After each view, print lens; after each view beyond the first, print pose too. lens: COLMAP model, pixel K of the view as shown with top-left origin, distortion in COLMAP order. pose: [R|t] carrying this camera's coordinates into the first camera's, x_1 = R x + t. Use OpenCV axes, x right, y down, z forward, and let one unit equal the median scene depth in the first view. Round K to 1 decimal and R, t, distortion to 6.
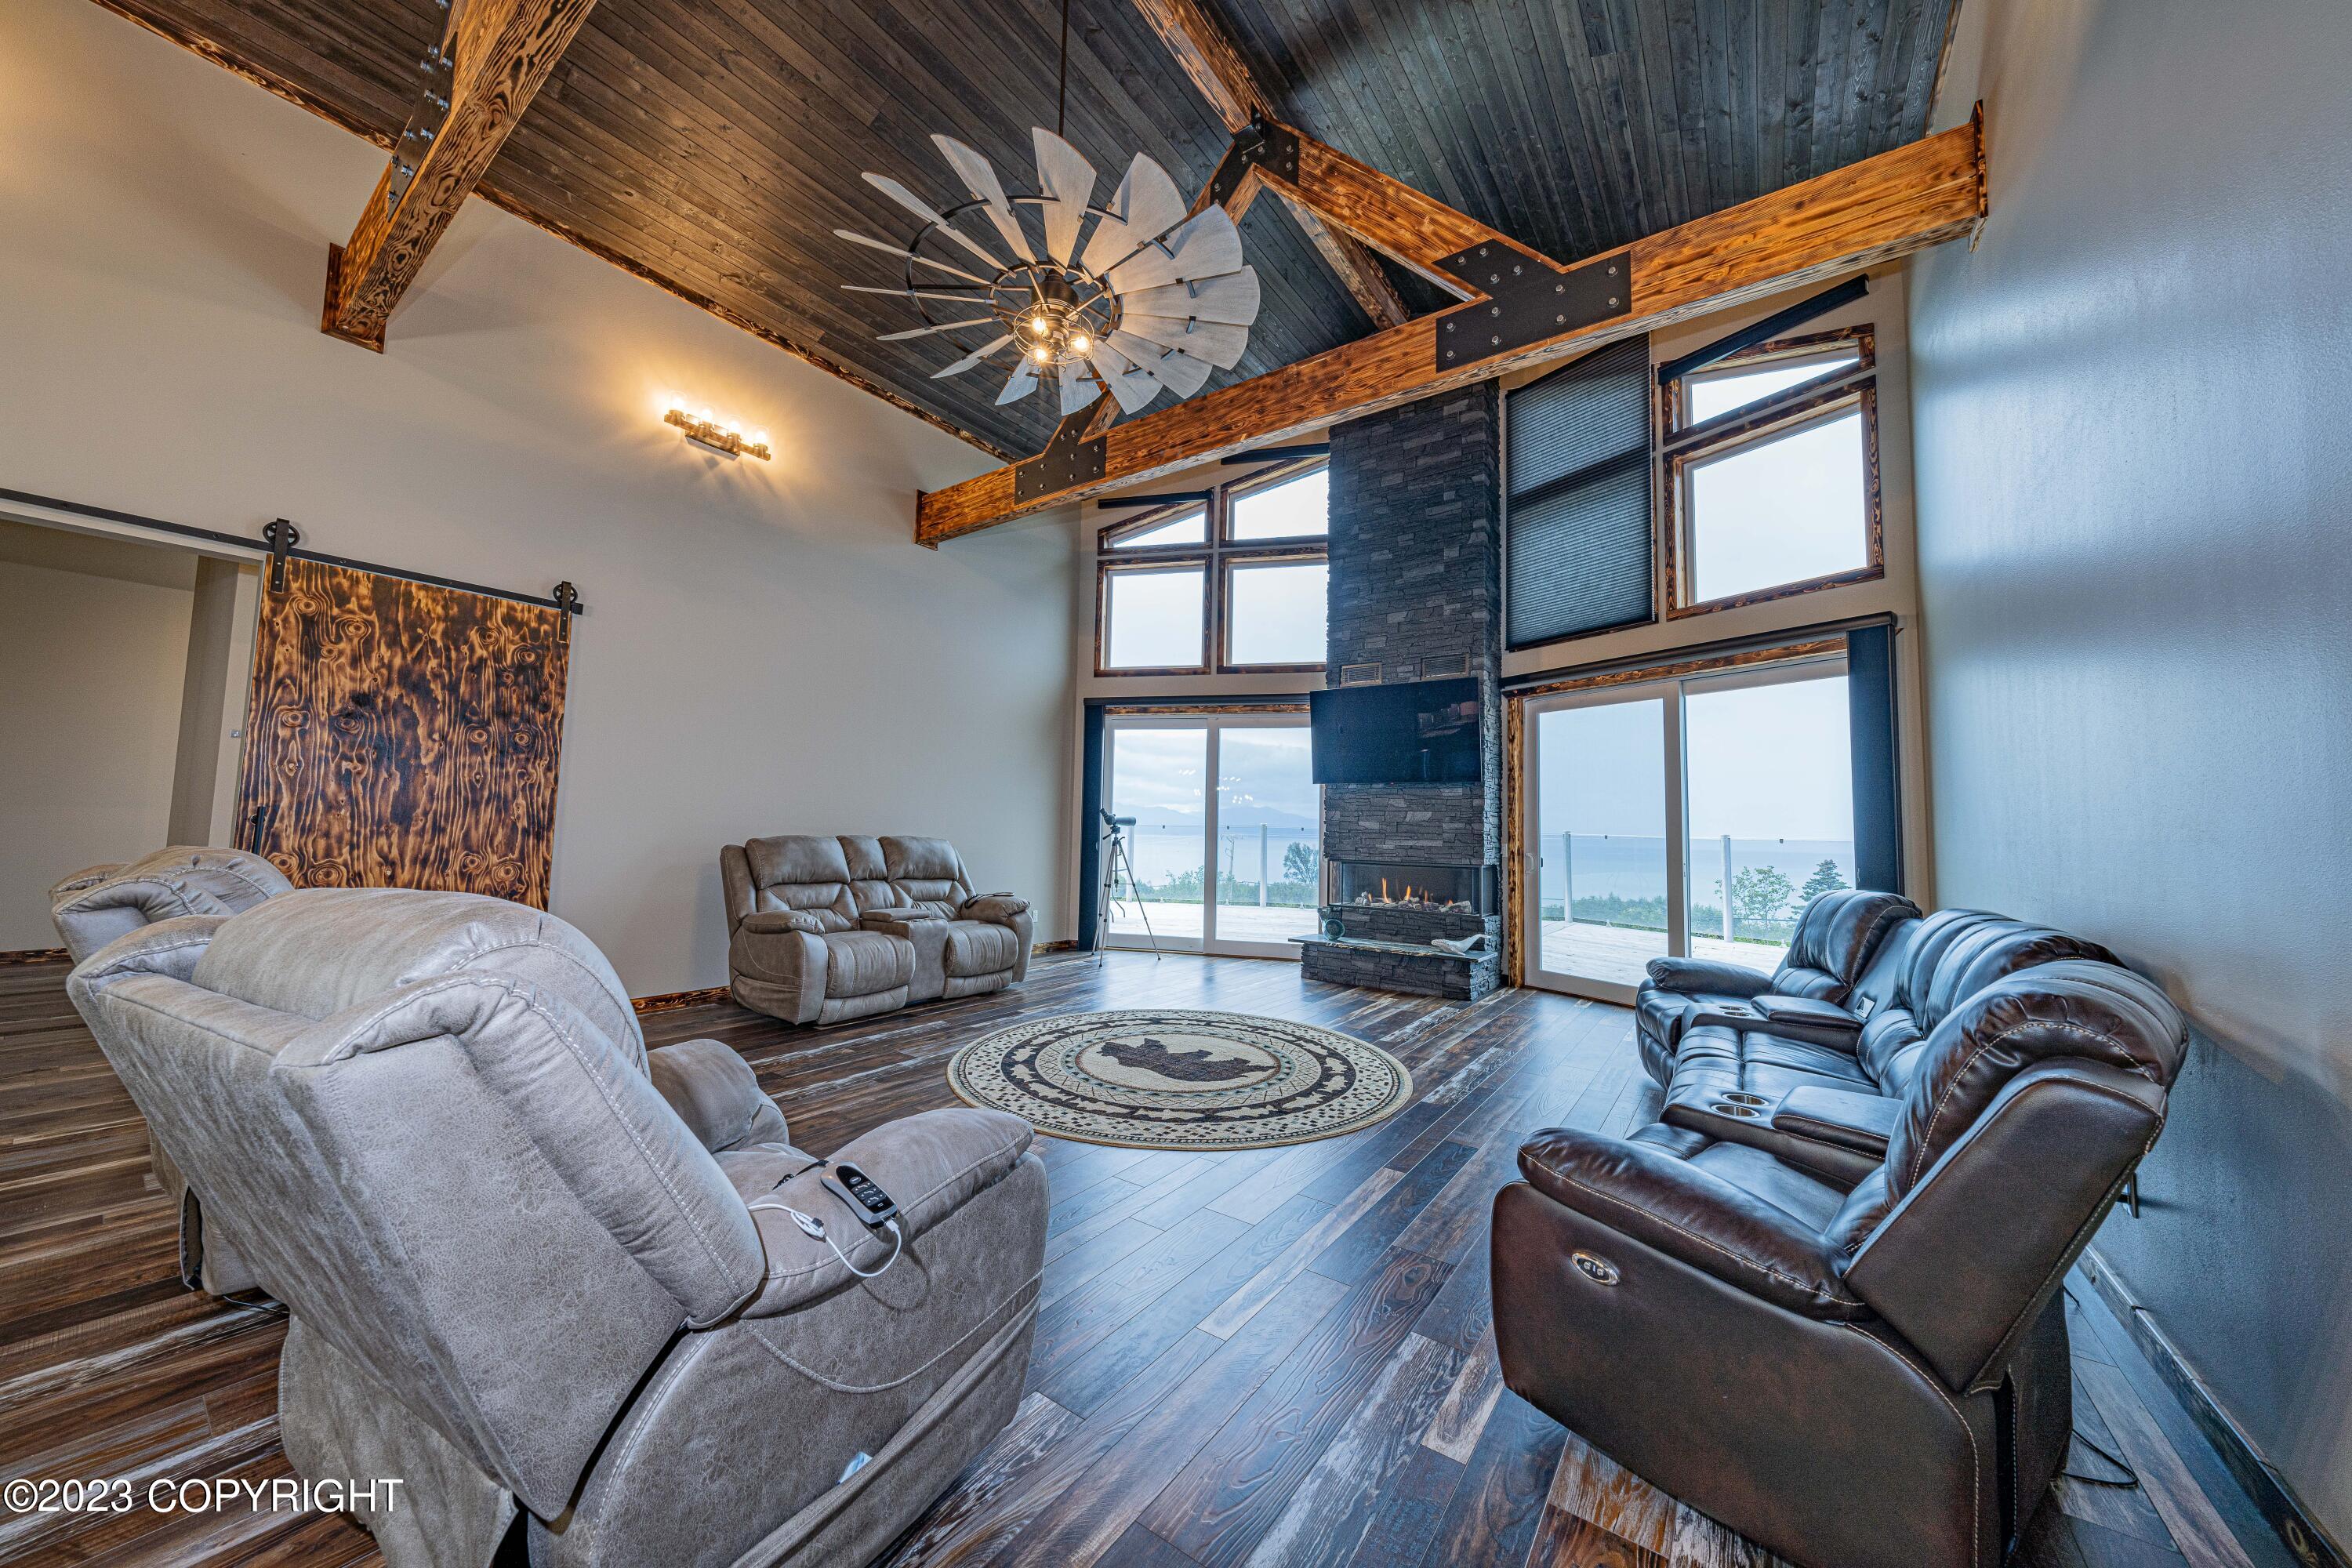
lens RADIAL K [[804.7, 0, 1167.1], [0, 804.7, 773.6], [0, 0, 1]] dist [-0.000842, -0.000226]
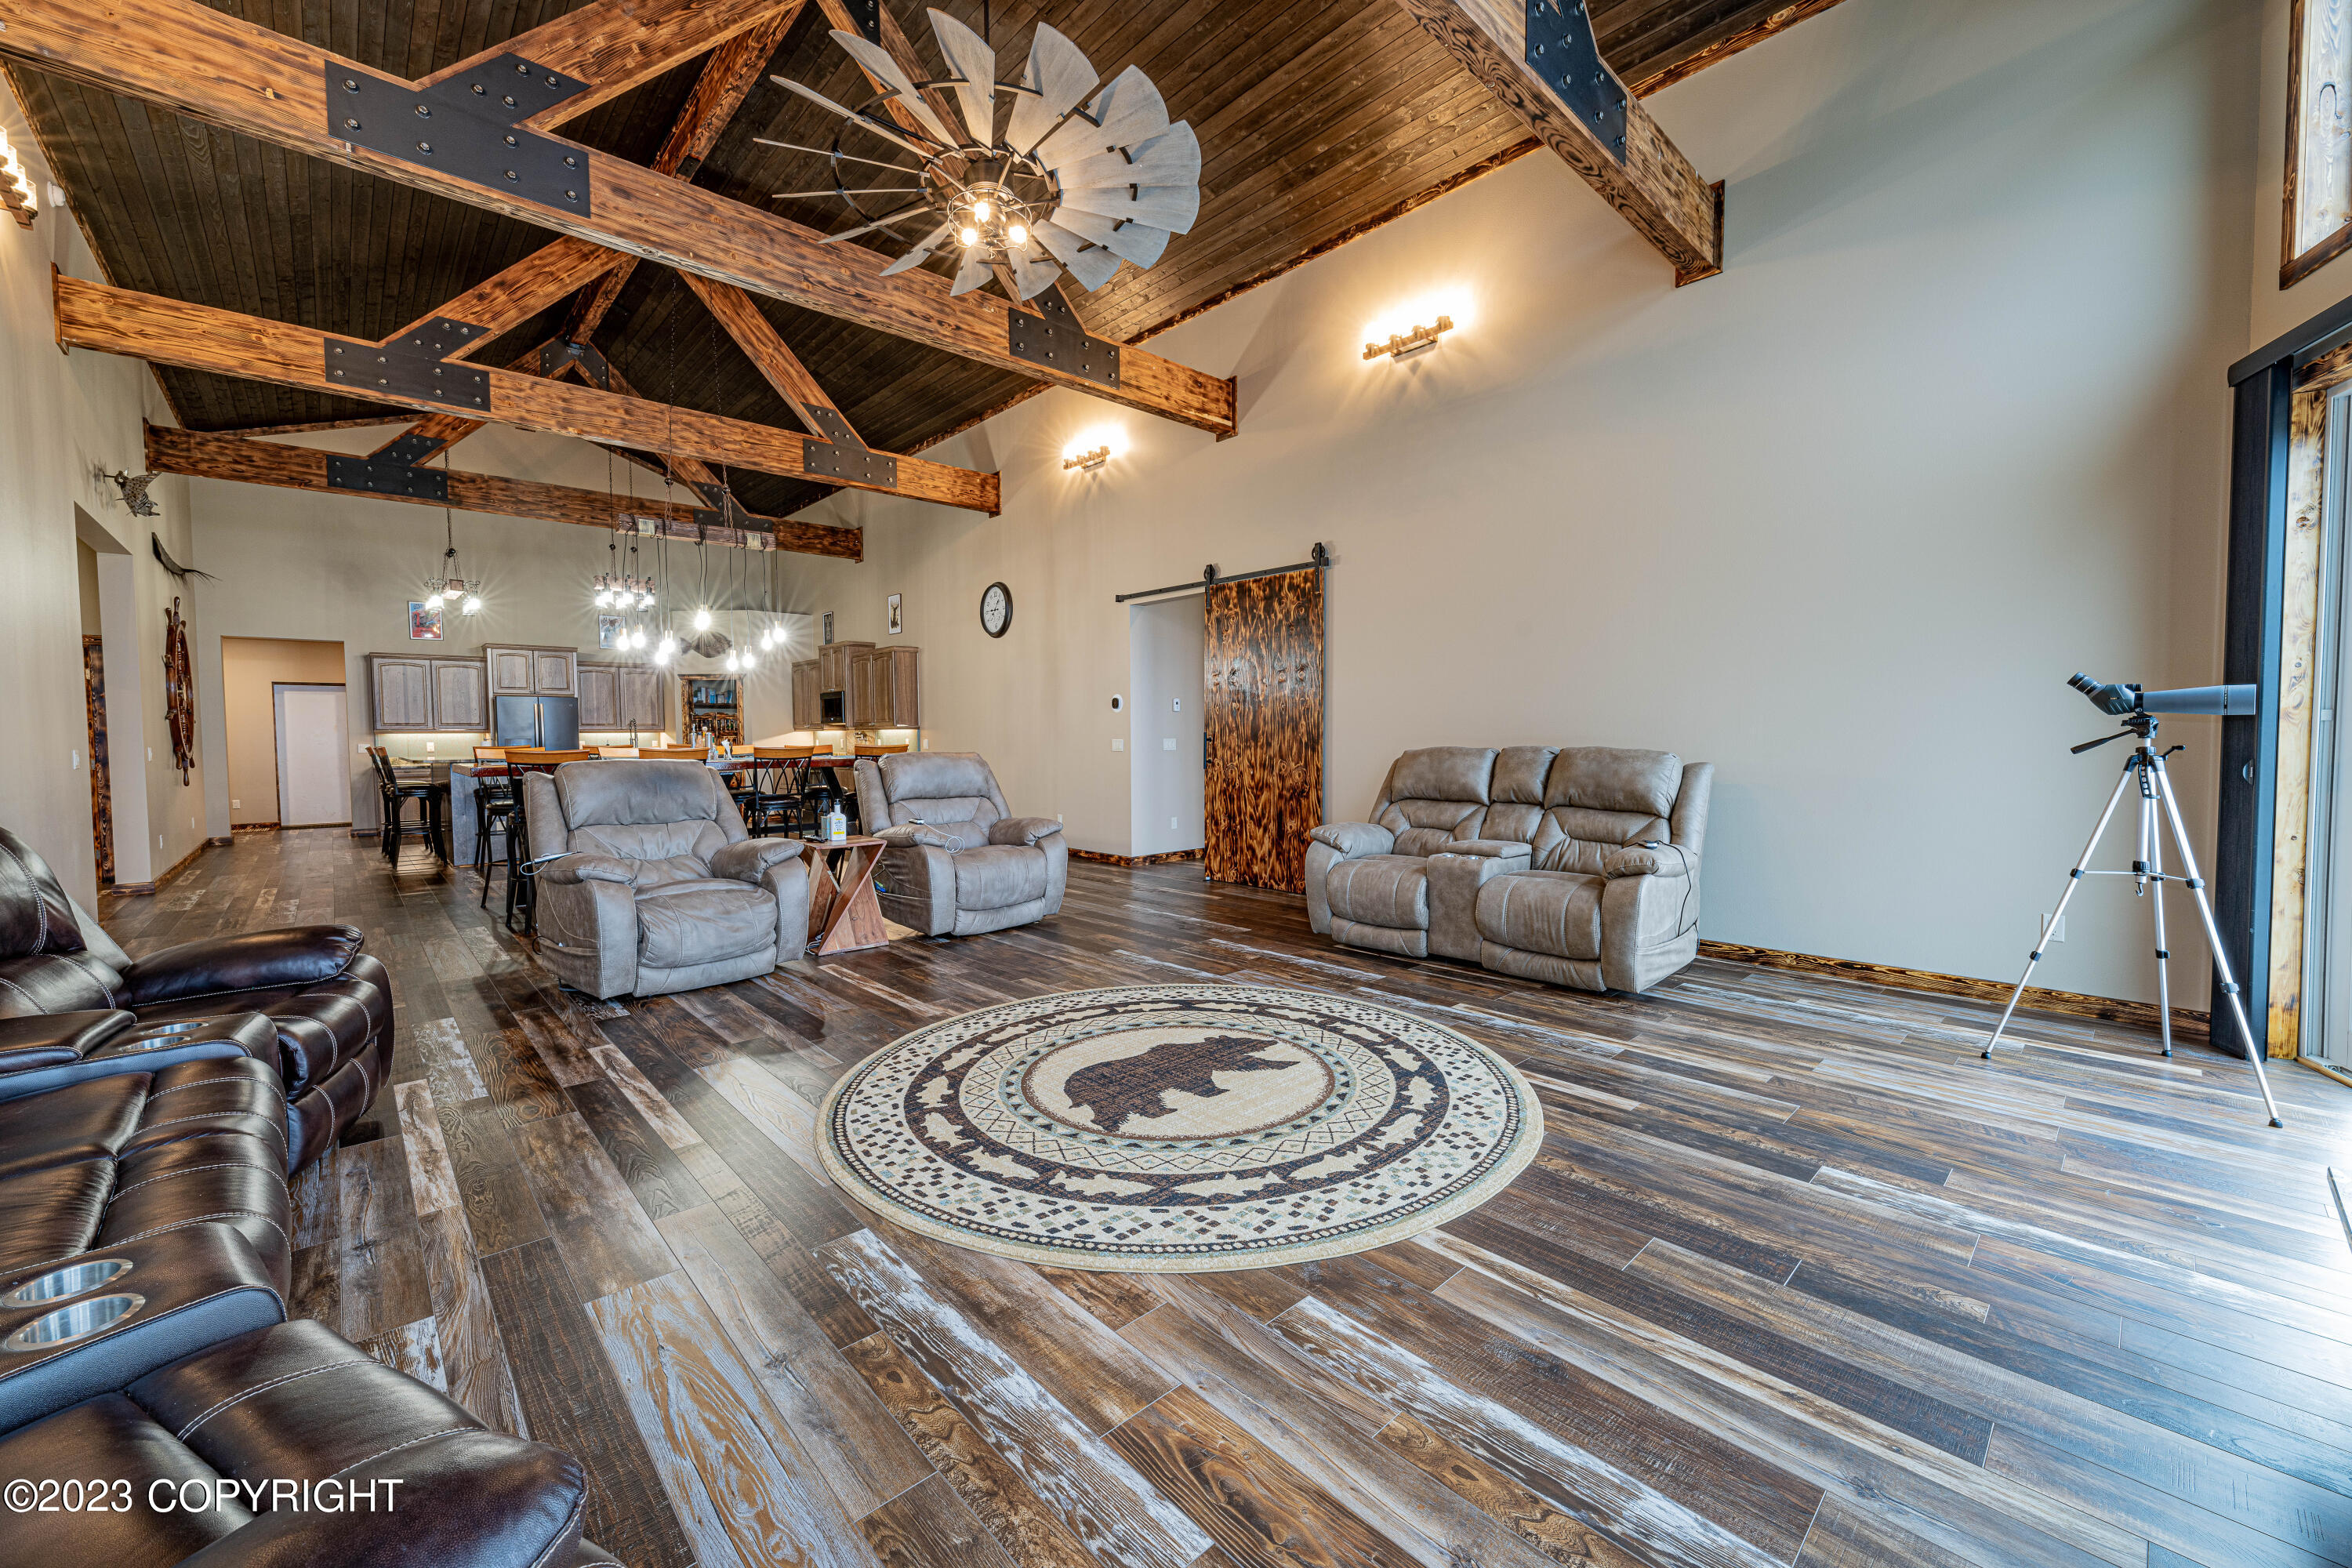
lens RADIAL K [[892.0, 0, 1173.6], [0, 892.0, 773.2], [0, 0, 1]] dist [0.000474, -0.000012]
pose [[-0.174711, 0.021854, -0.984377, 0.635800], [0.072562, 0.997321, 0.009263, 0.083614], [0.981942, -0.069810, -0.175828, 0.981591]]
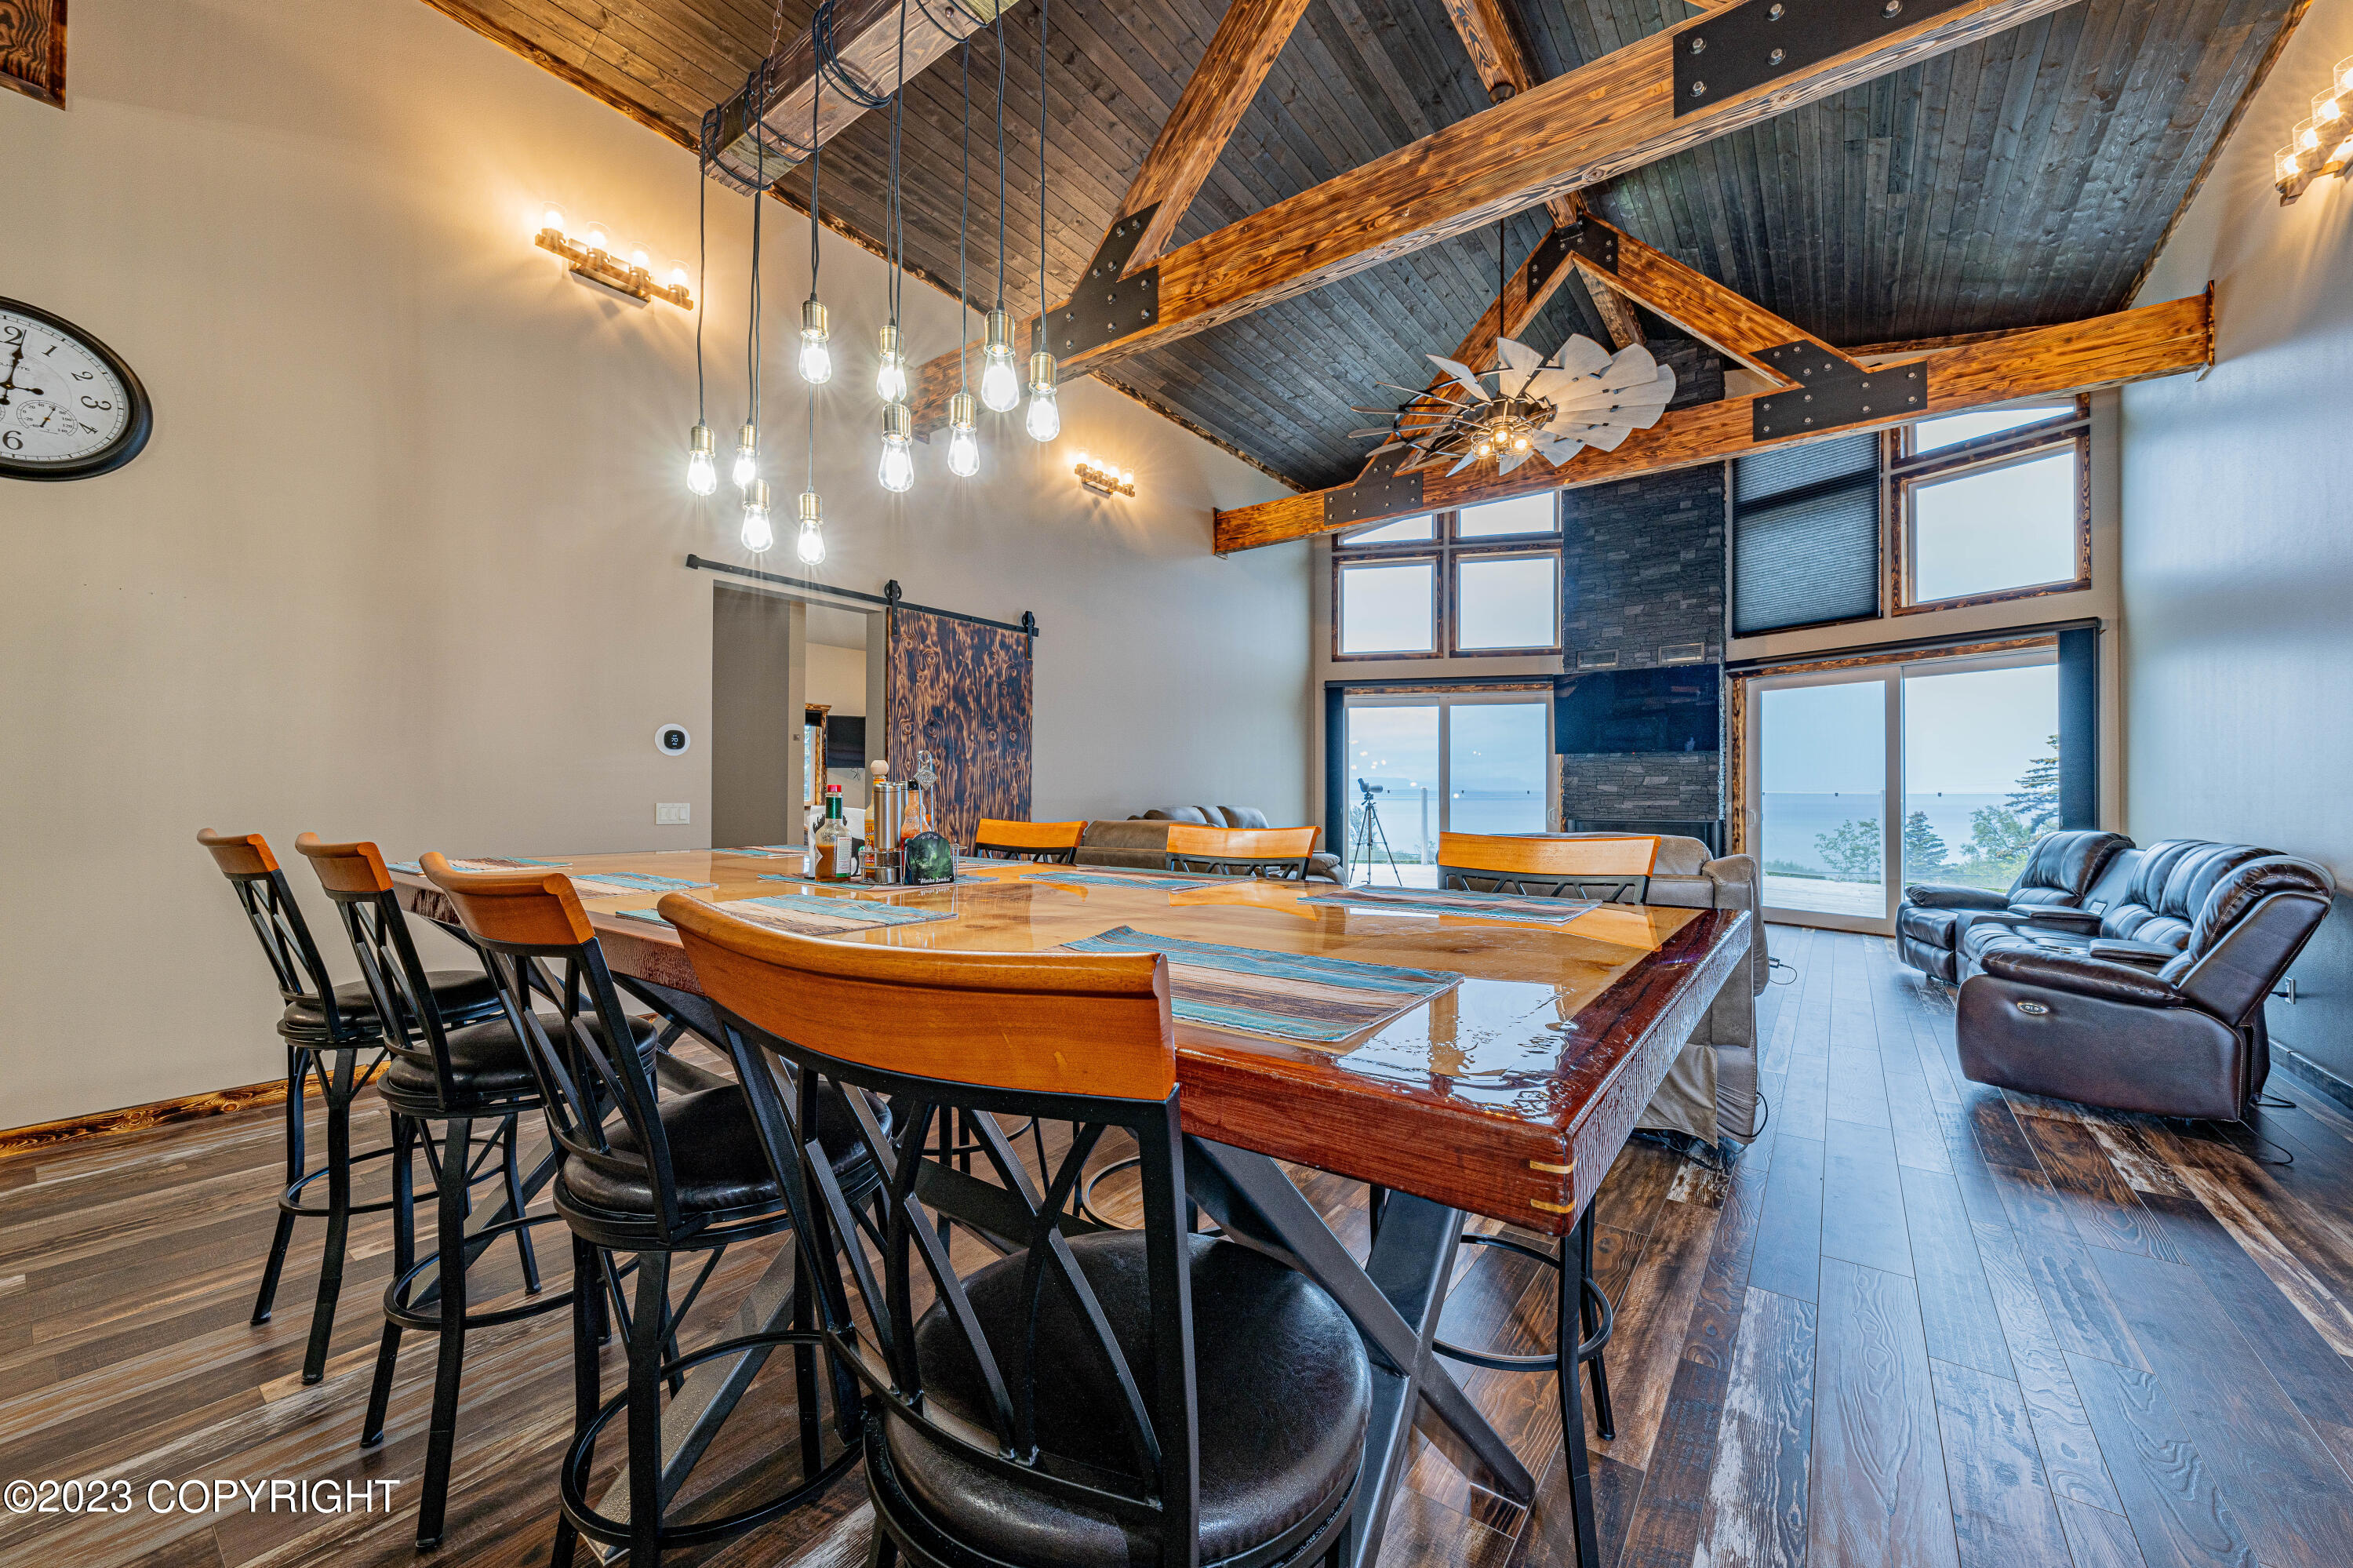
lens RADIAL K [[867.5, 0, 1164.8], [0, 867.5, 786.0], [0, 0, 1]] dist [-0.000976, 0.000111]
pose [[0.999660, -0.019983, -0.016723, -0.522665], [0.020966, 0.997928, 0.060836, -0.042588], [0.015473, -0.061166, 0.998008, -0.386724]]
